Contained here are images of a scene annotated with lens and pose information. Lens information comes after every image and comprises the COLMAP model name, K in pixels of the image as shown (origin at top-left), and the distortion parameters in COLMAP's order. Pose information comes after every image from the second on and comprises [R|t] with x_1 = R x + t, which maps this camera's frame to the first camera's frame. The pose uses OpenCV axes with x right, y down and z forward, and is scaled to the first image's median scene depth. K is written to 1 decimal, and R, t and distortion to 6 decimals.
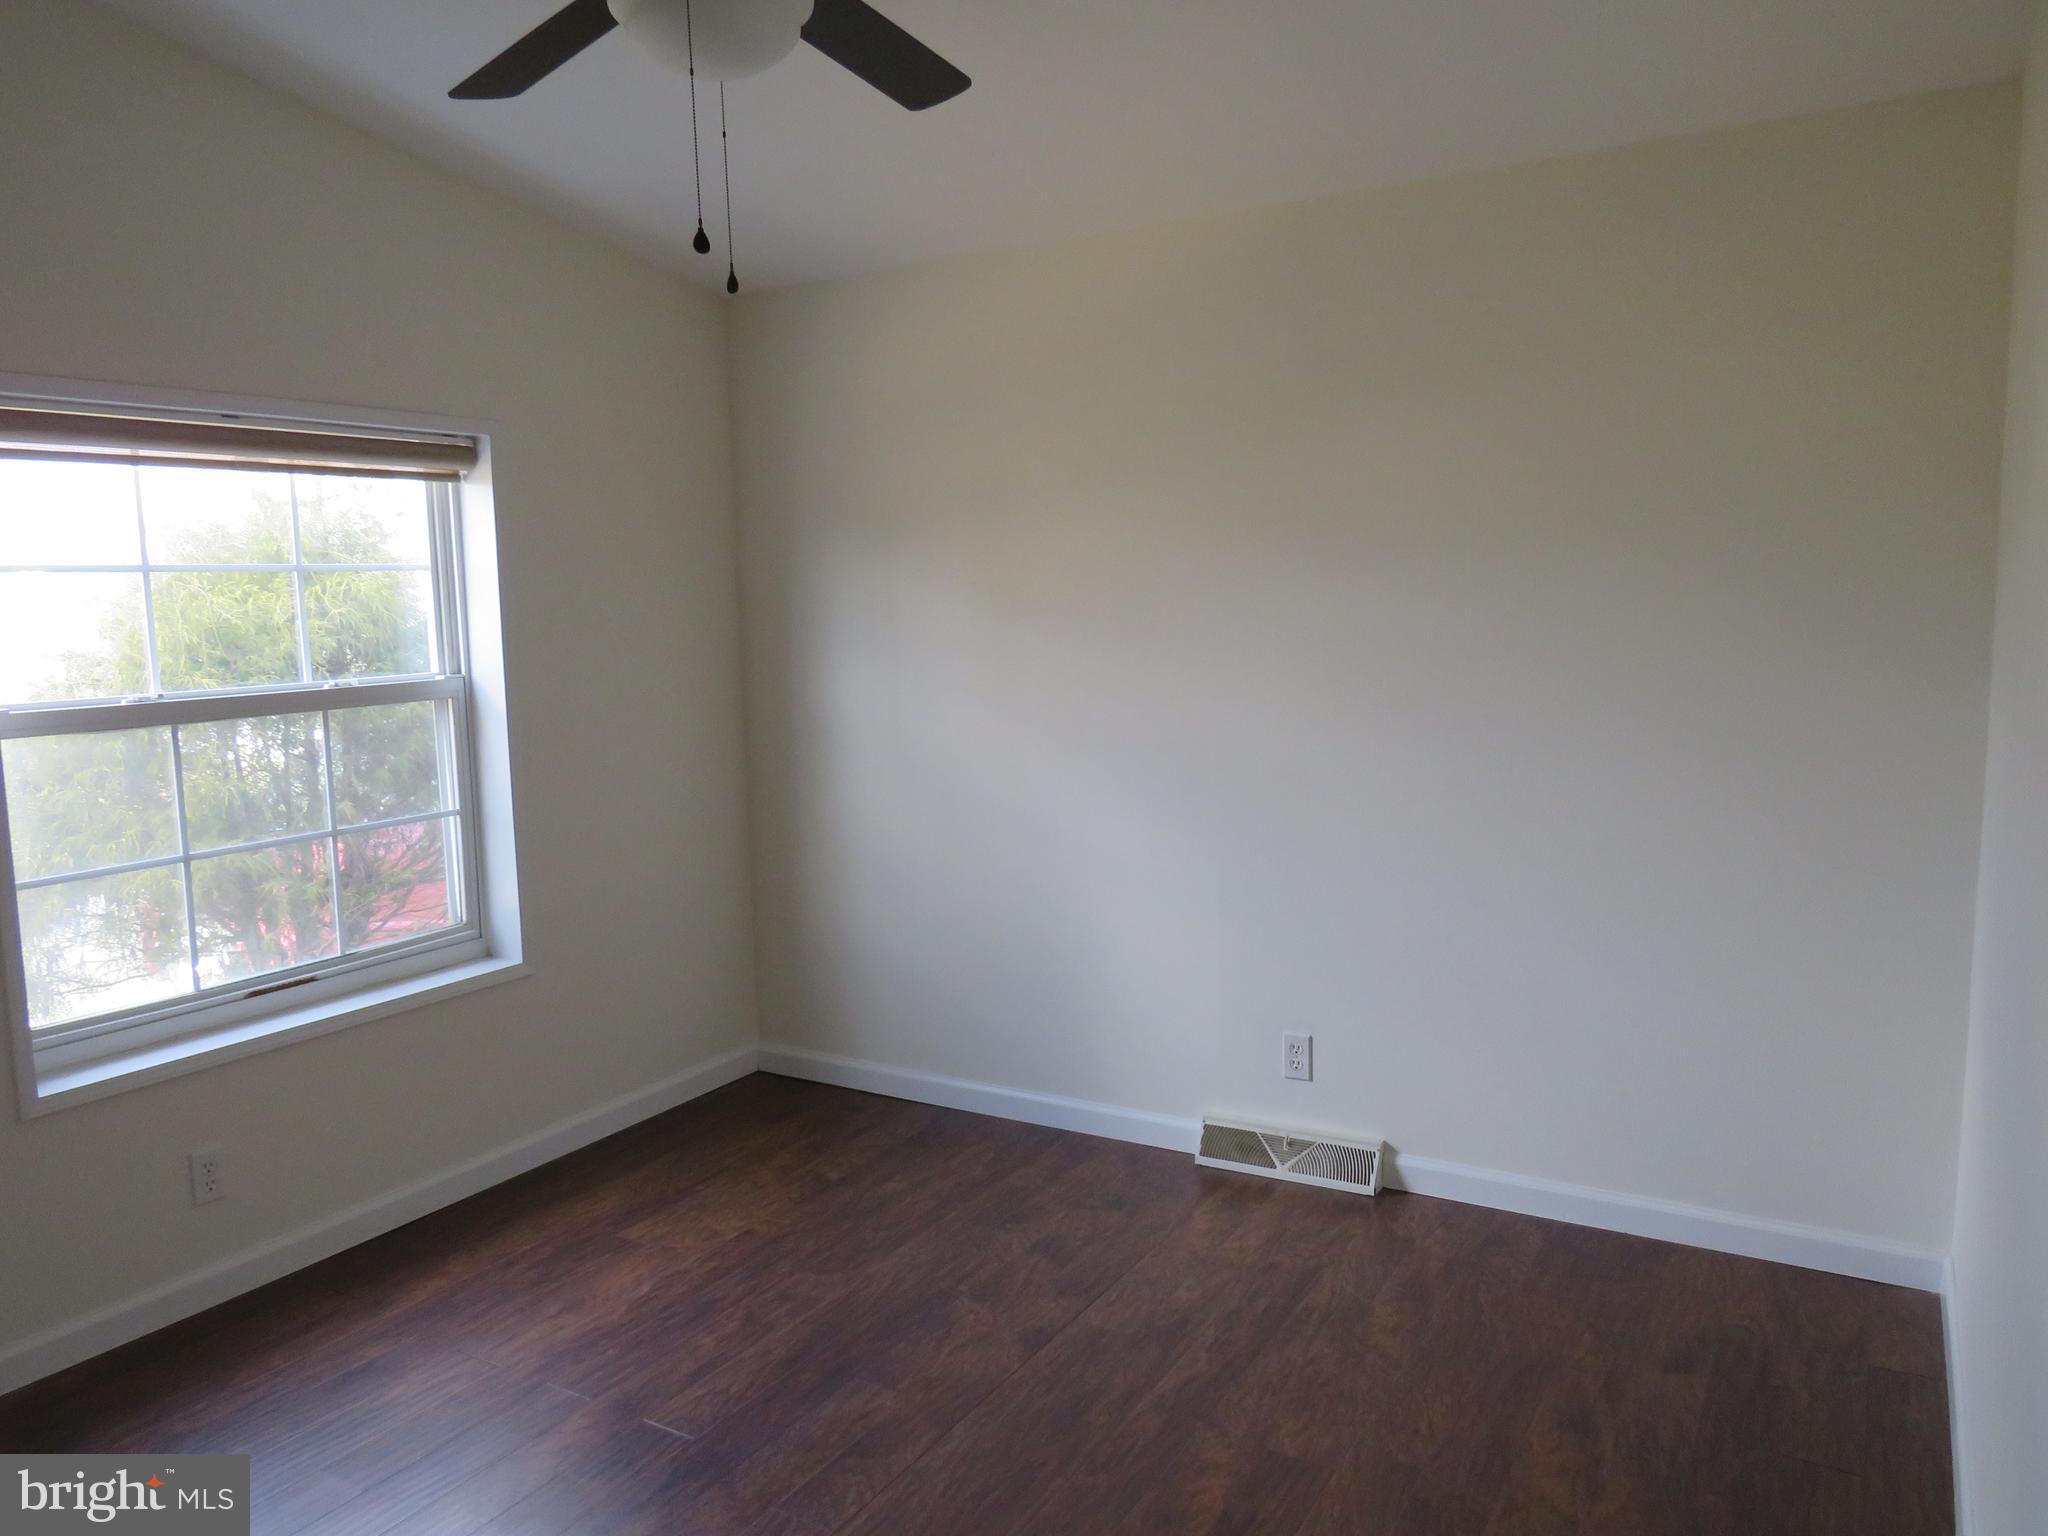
lens RADIAL K [[1463.1, 0, 1024.0], [0, 1463.1, 768.0], [0, 0, 1]] dist [-0.021371, 0.005172]
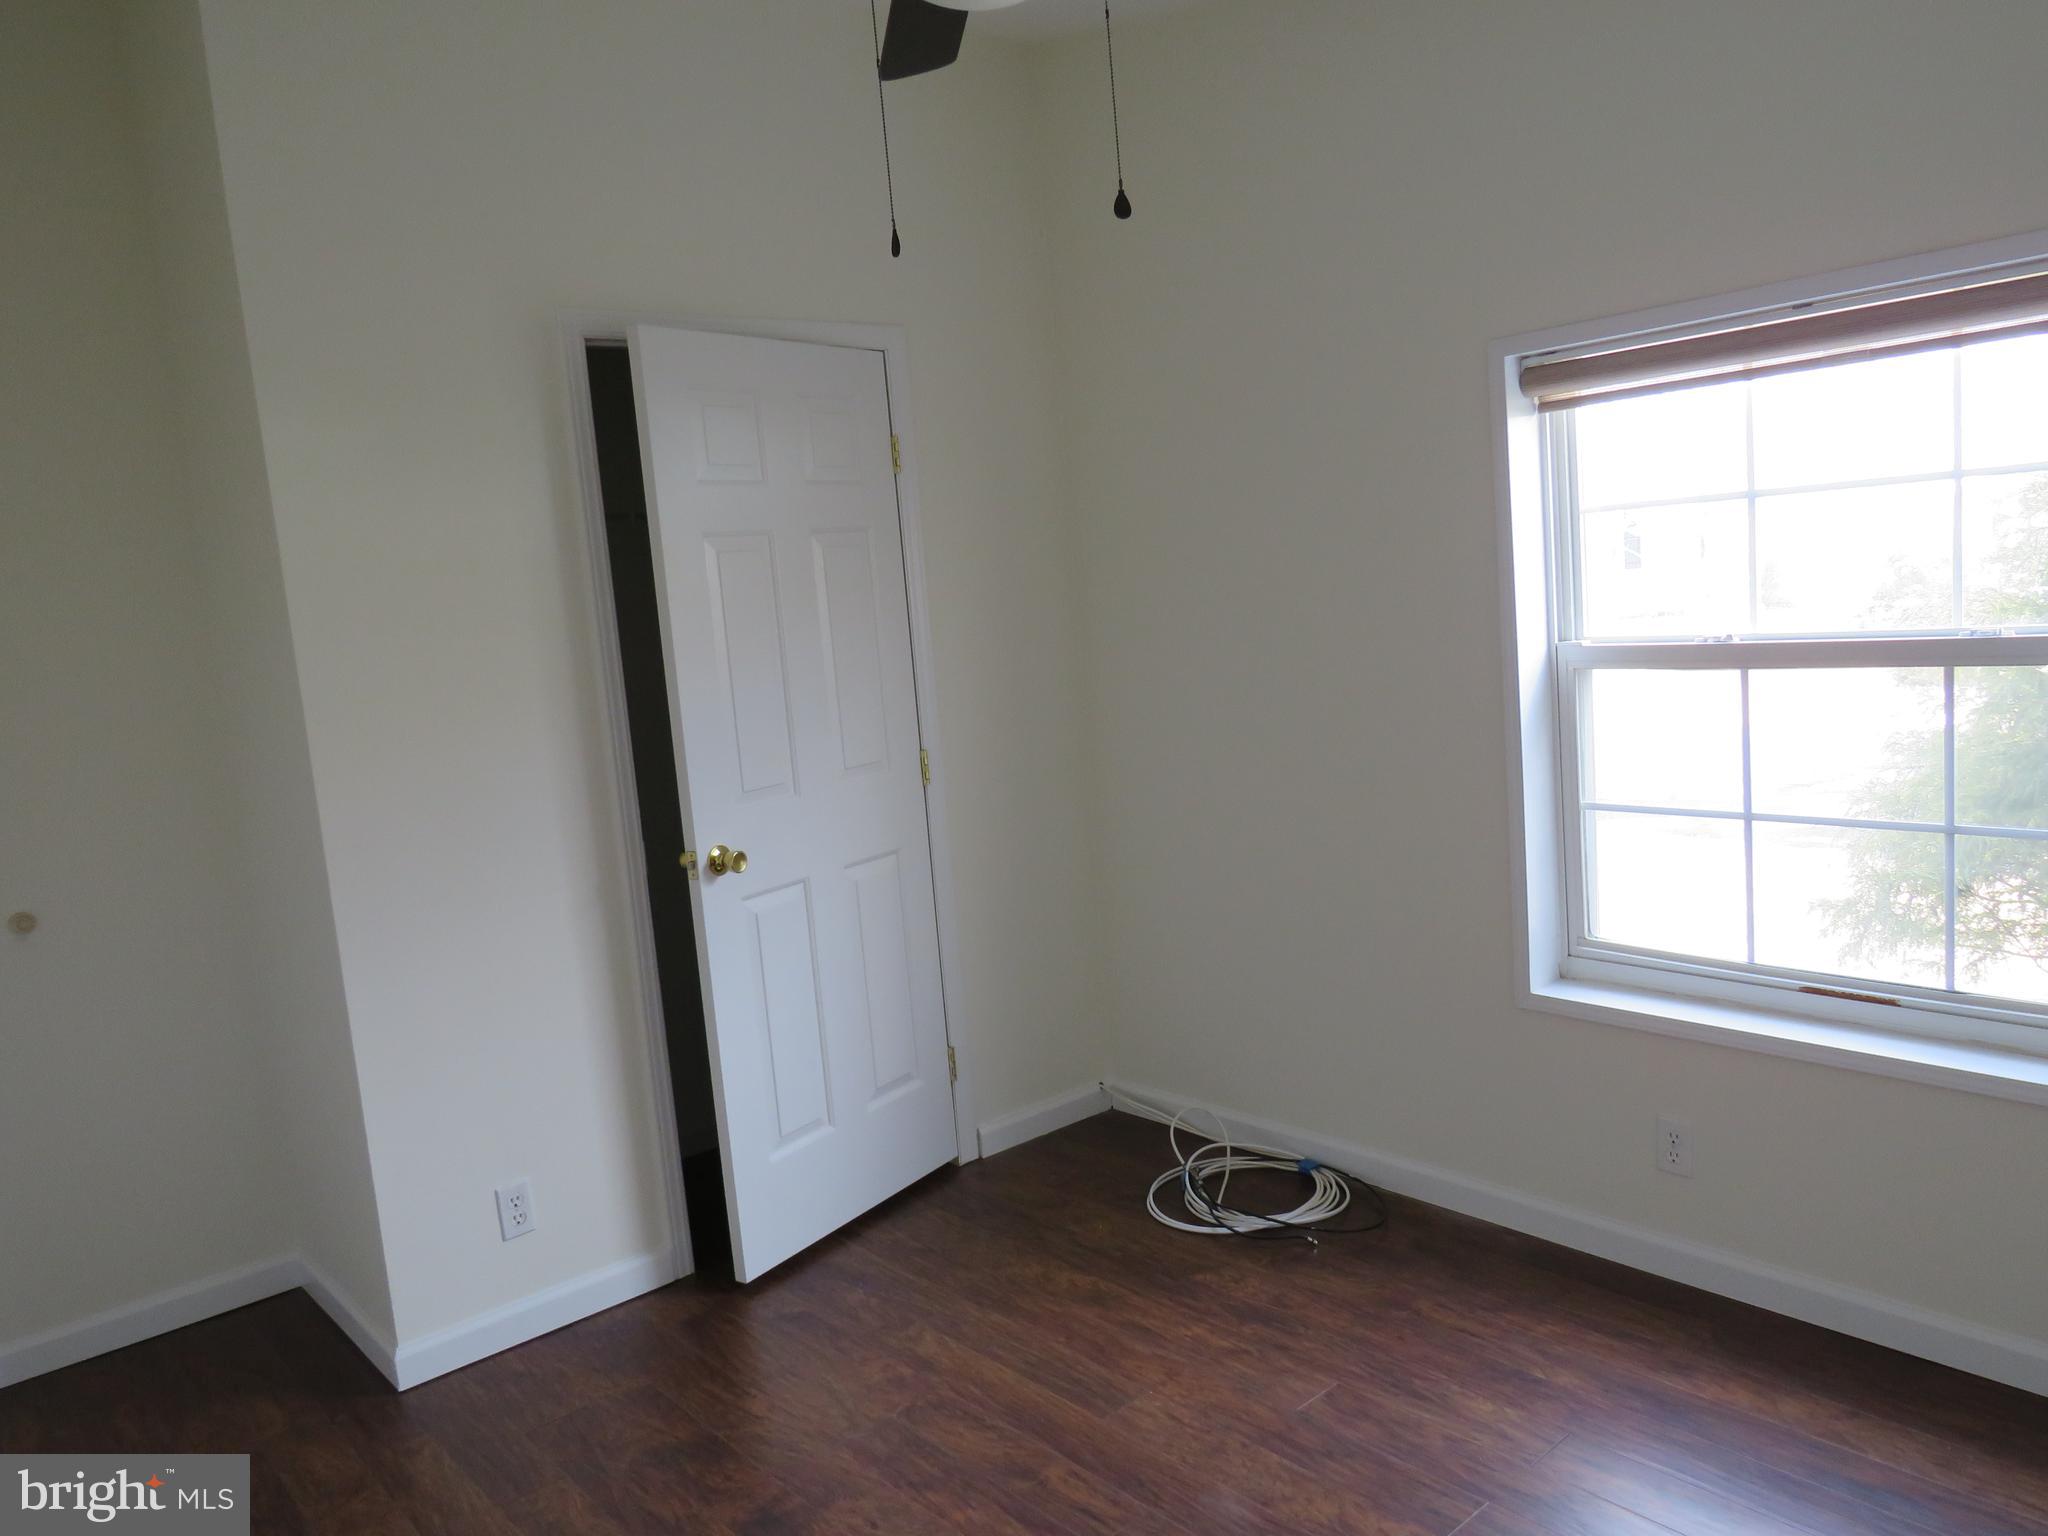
lens RADIAL K [[1463.1, 0, 1024.0], [0, 1463.1, 768.0], [0, 0, 1]] dist [-0.021371, 0.005172]
pose [[-0.304349, 0.159443, -0.939122, 0.416600], [-0.037523, 0.983120, 0.179074, -0.115015], [0.951821, 0.089739, -0.293229, 0.849904]]
